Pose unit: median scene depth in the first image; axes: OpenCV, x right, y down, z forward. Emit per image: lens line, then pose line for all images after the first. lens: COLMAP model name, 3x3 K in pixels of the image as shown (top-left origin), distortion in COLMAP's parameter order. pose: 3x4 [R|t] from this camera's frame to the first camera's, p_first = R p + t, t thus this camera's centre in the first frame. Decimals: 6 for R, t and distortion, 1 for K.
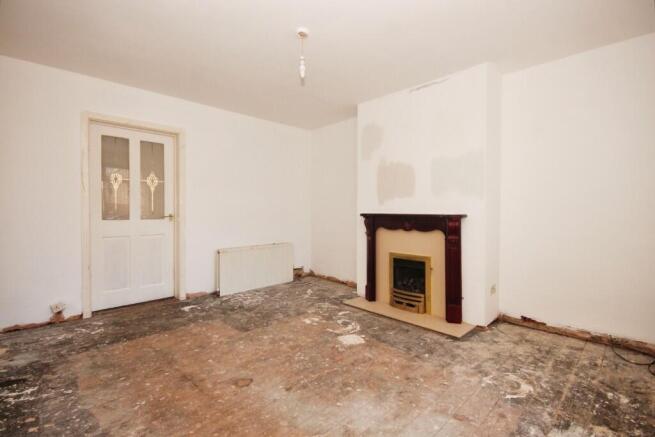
lens RADIAL K [[305.7, 0, 327.3], [0, 305.7, 215.0], [0, 0, 1]] dist [-0.003828, -0.001562]
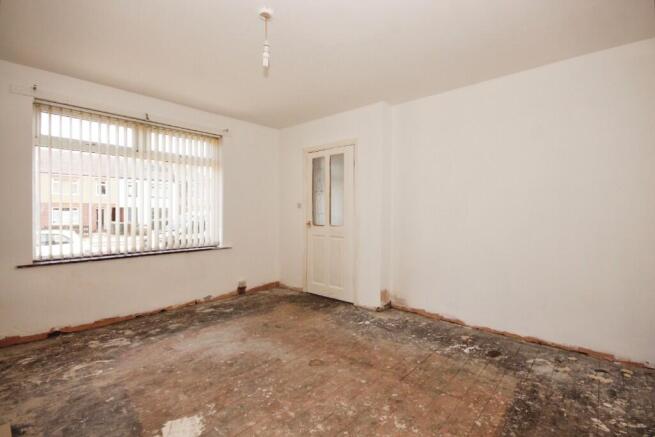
lens RADIAL K [[305.7, 0, 327.8], [0, 305.7, 216.5], [0, 0, 1]] dist [-0.003828, -0.001562]
pose [[-0.997572, -0.005105, -0.069450, -0.221924], [-0.007301, 0.999480, 0.031404, -0.066142], [0.069254, 0.031835, -0.997091, 2.073583]]
